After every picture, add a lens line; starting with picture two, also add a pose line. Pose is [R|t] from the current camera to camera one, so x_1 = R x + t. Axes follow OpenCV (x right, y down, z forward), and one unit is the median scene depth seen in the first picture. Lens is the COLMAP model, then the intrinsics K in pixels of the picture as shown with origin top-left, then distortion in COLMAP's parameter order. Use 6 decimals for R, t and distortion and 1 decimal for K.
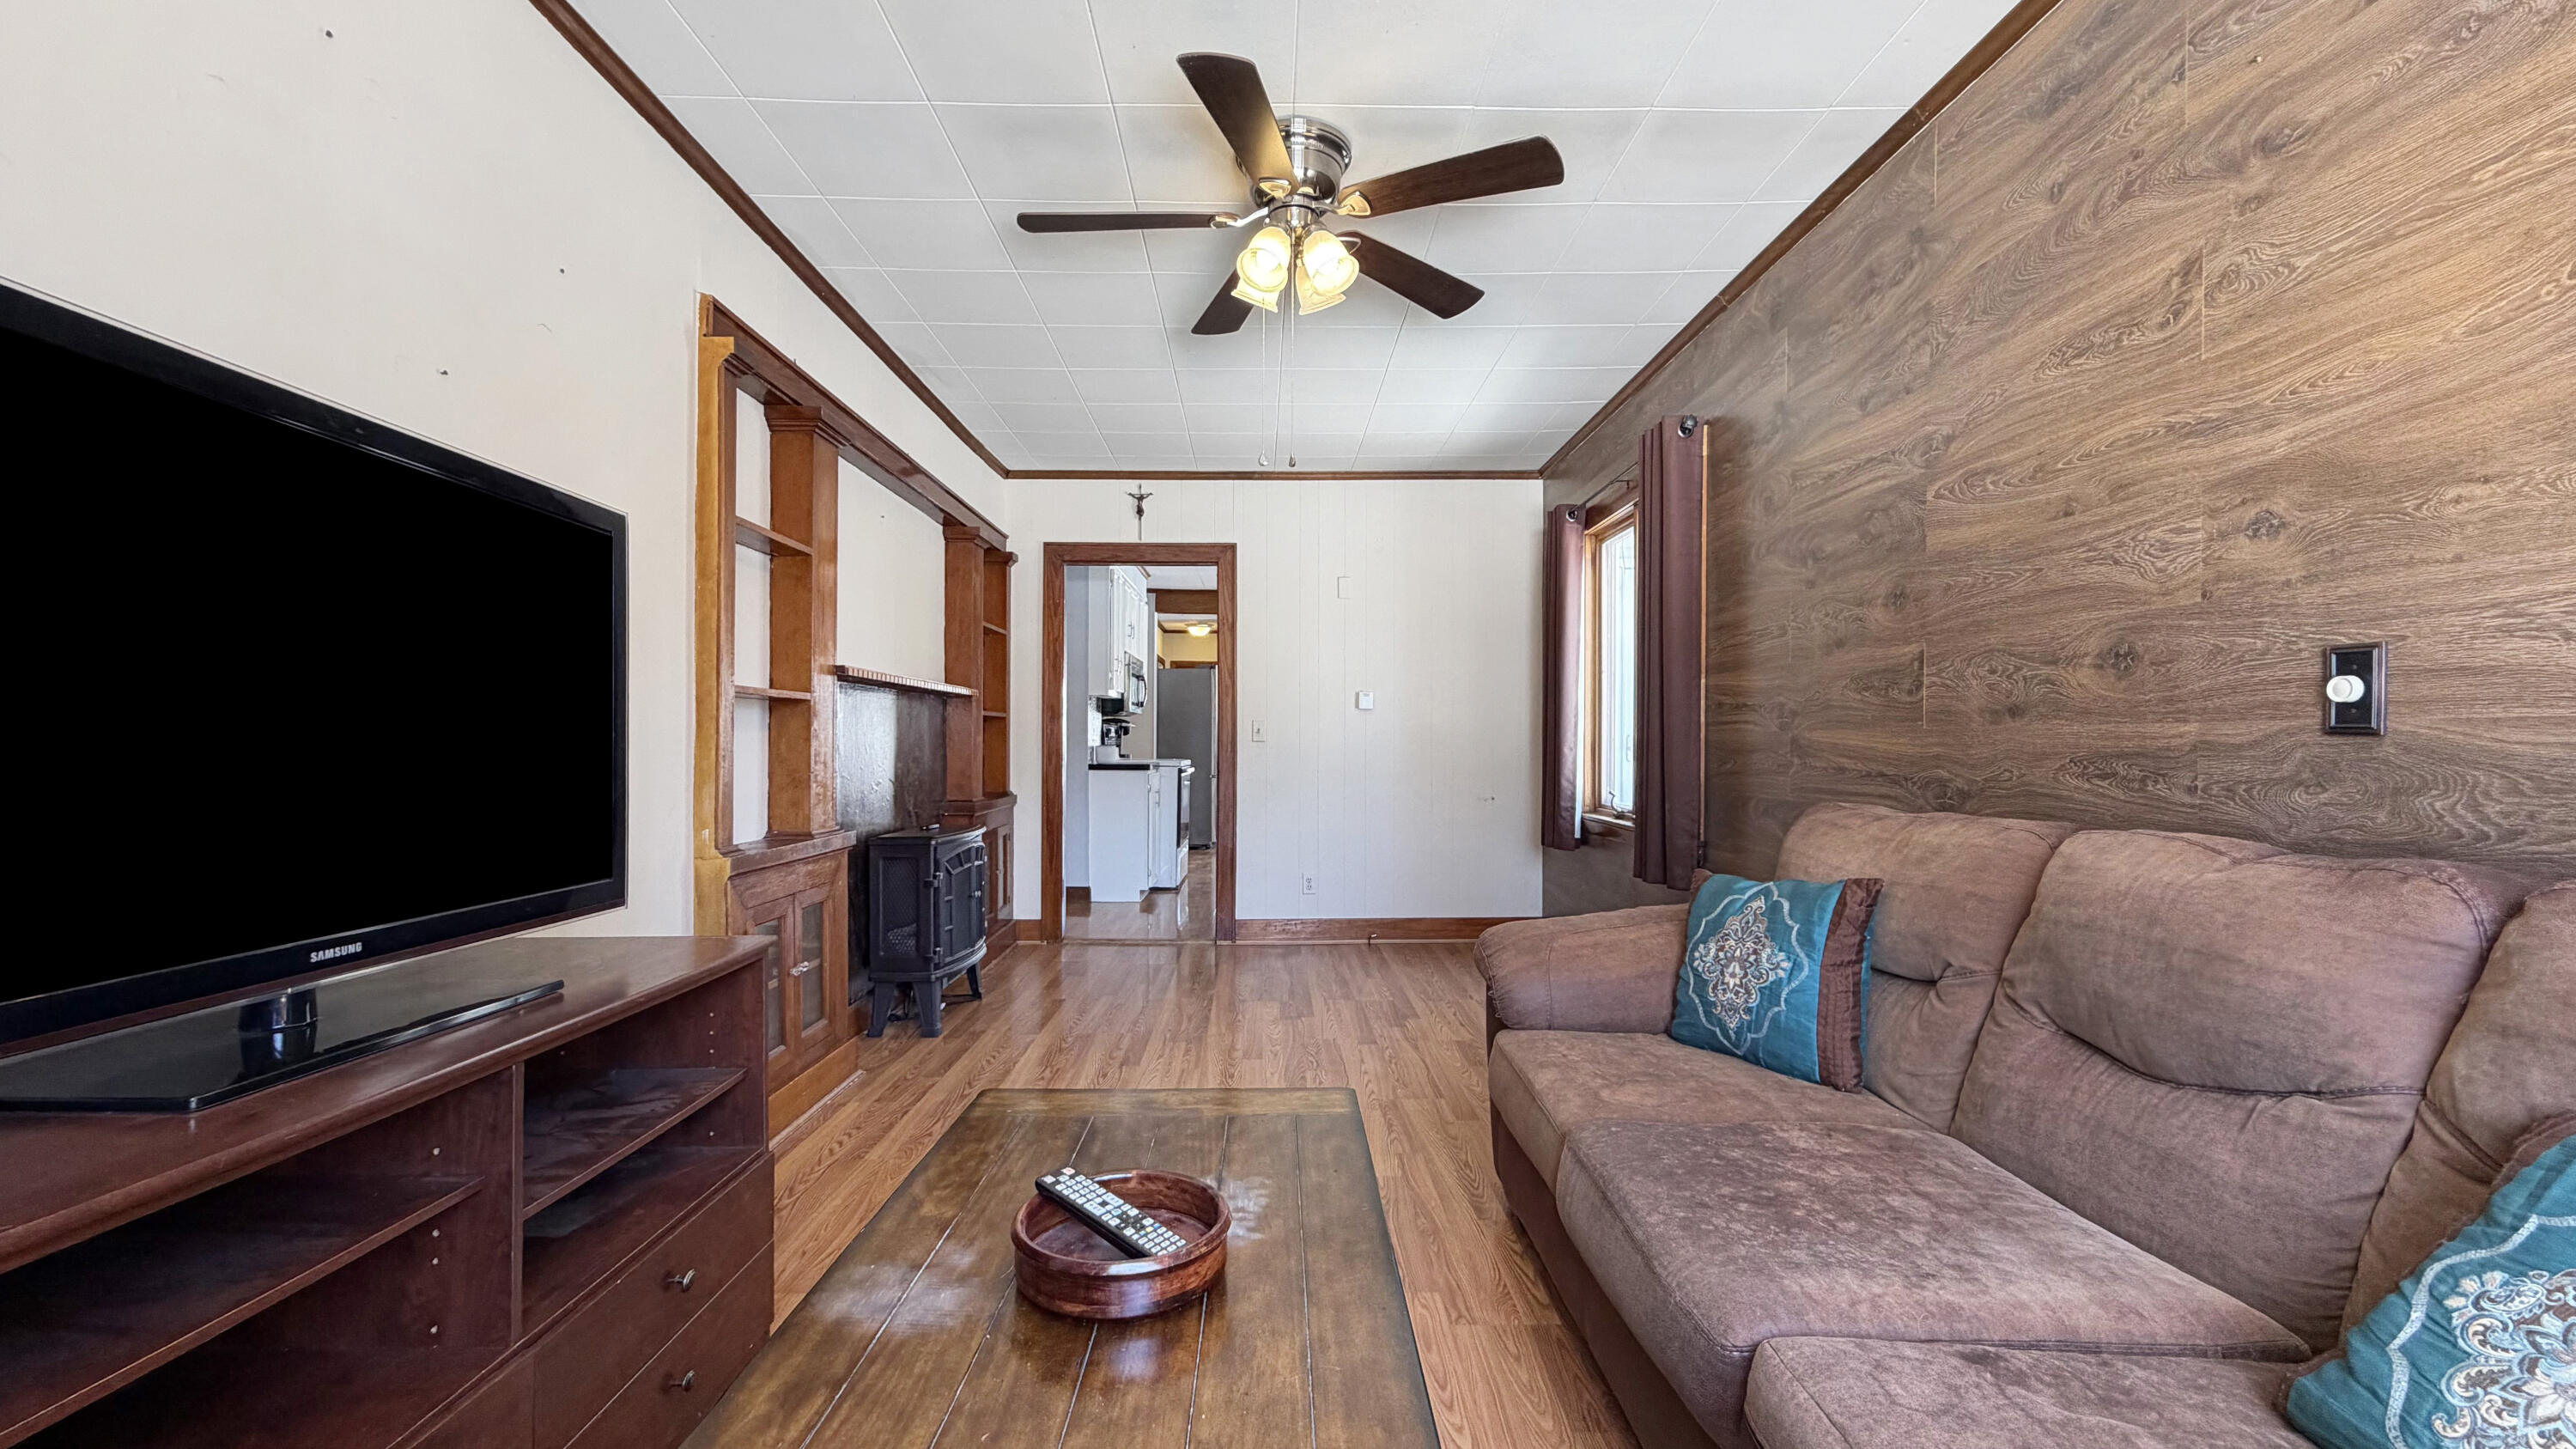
lens RADIAL K [[1045.1, 0, 1287.0], [0, 1045.1, 735.6], [0, 0, 1]] dist [0.003944, -0.000694]
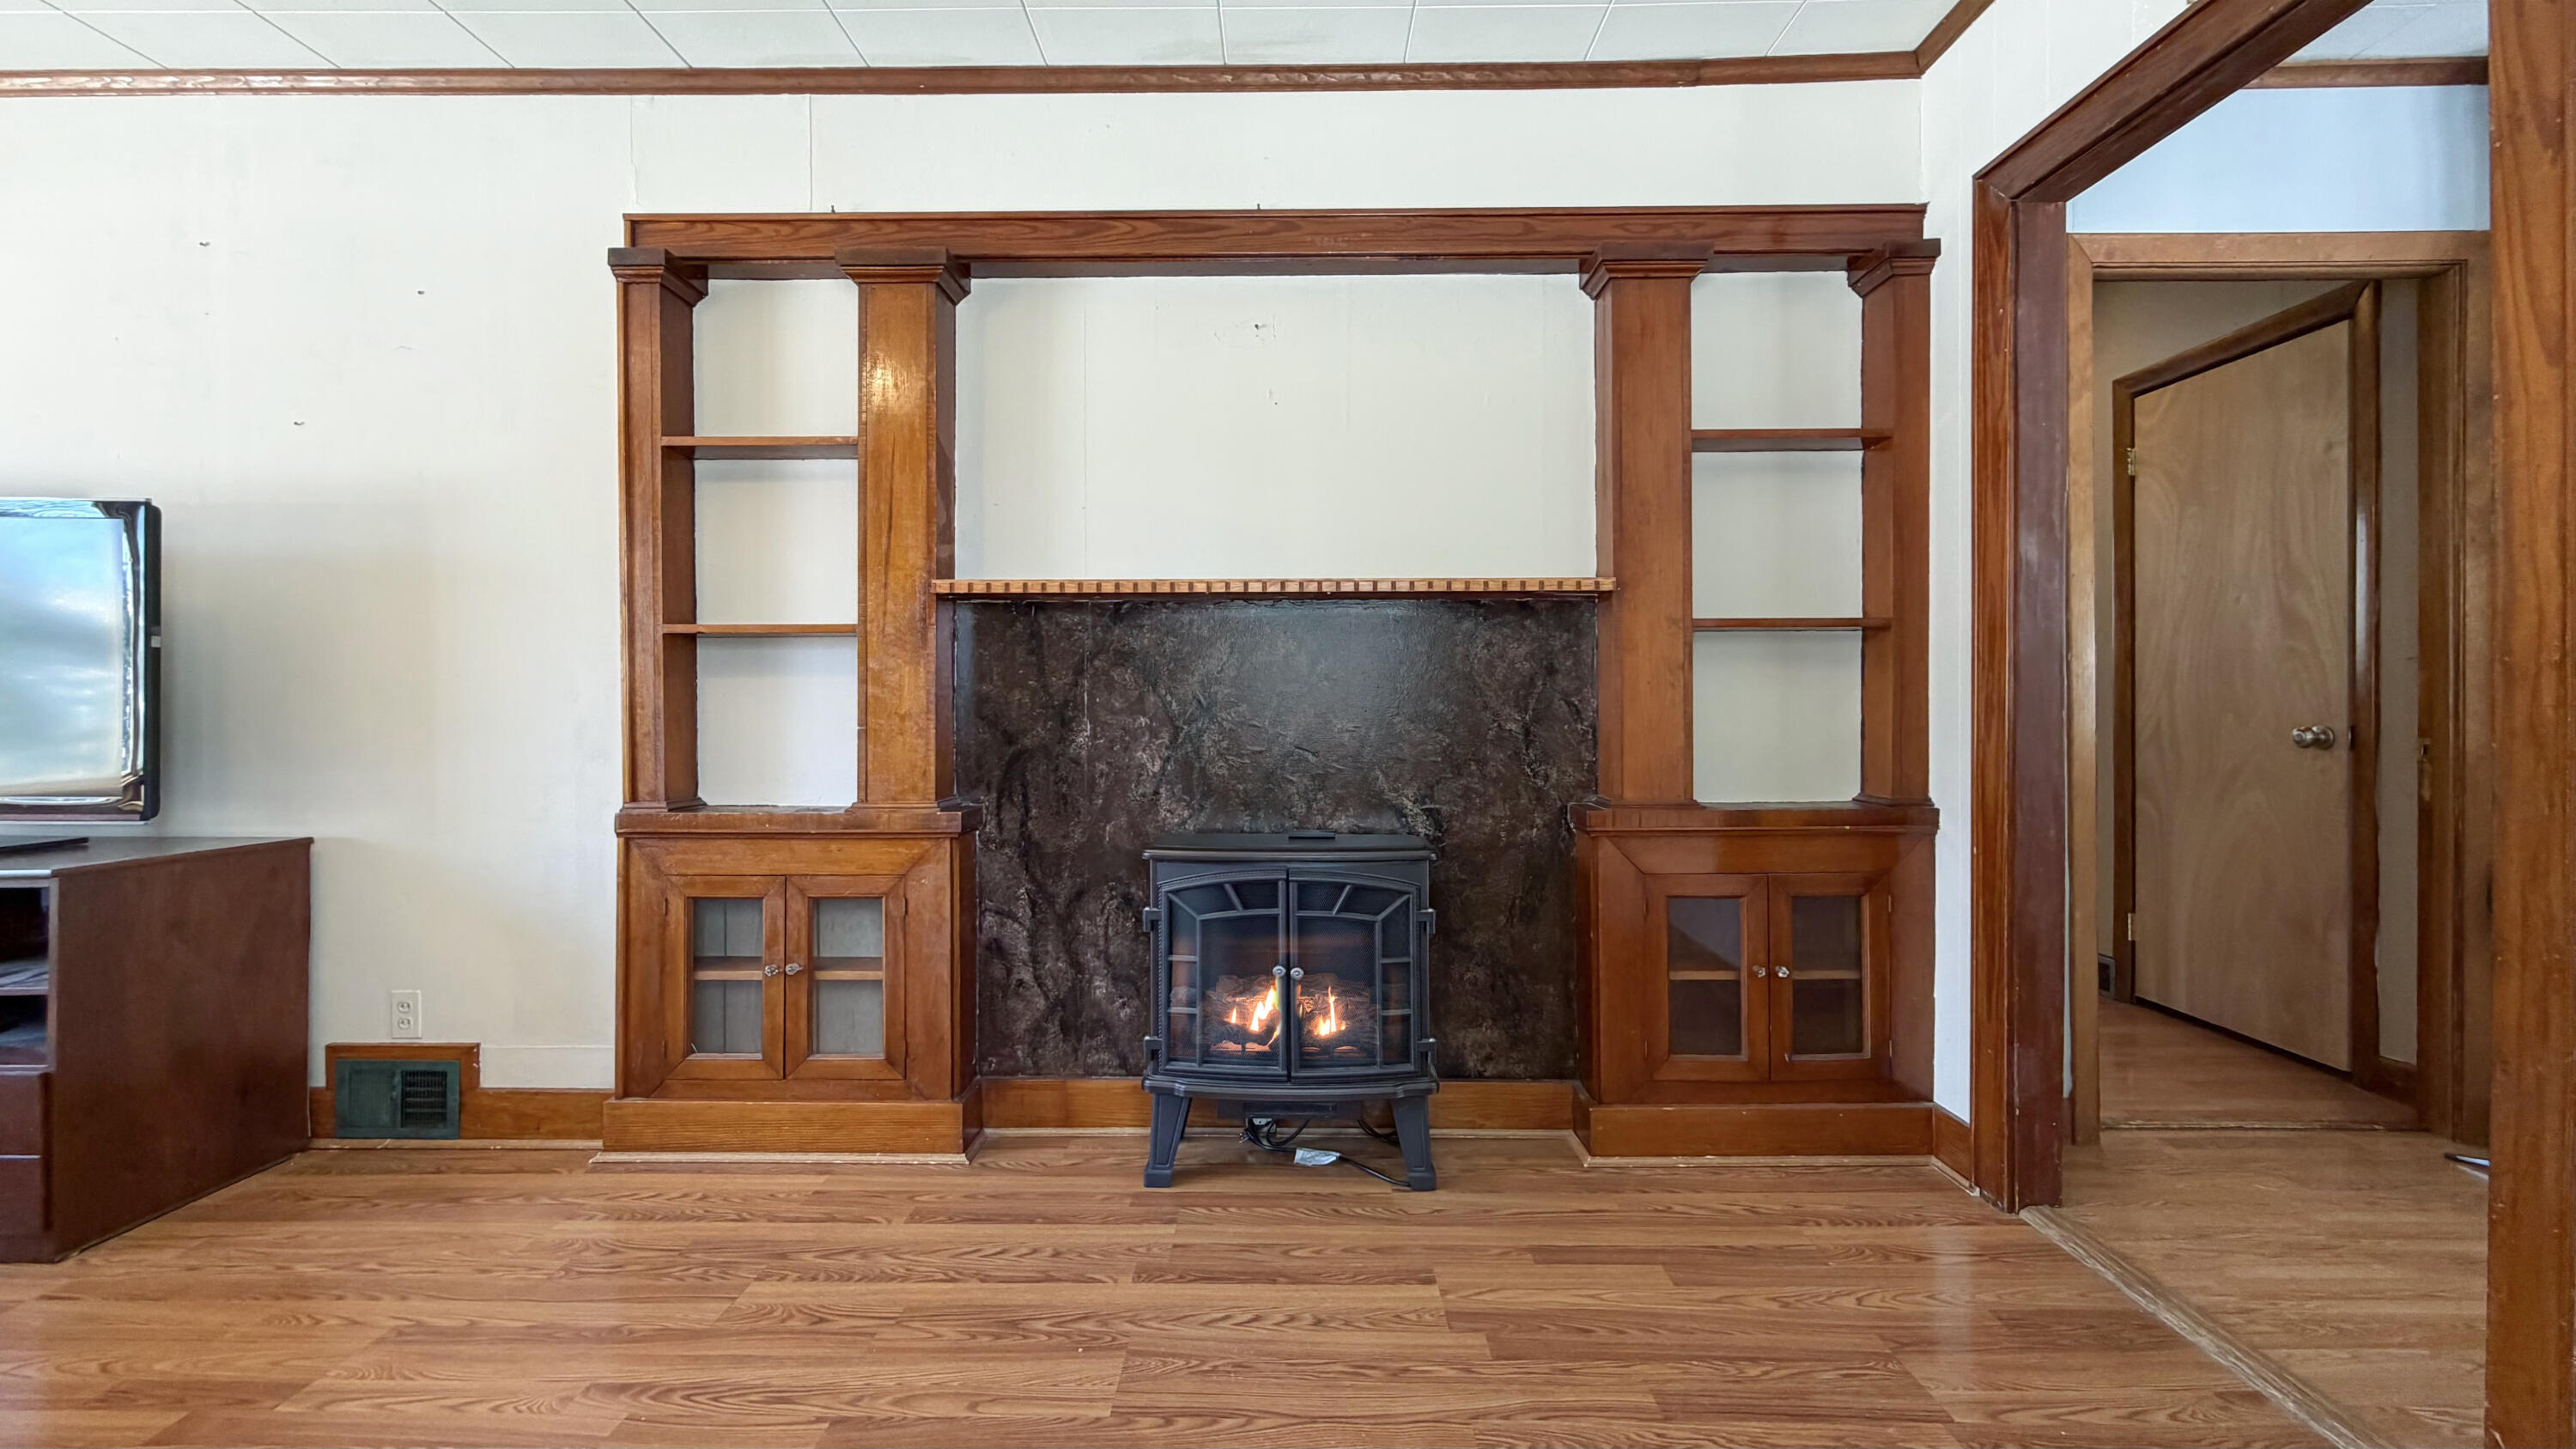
lens RADIAL K [[1045.1, 0, 1294.4], [0, 1045.1, 709.7], [0, 0, 1]] dist [0.003944, -0.000694]
pose [[-0.033176, 0.007785, -0.999419, 0.275453], [0.008327, 0.999937, 0.007513, 0.016026], [0.999415, -0.008073, -0.033238, 1.208885]]
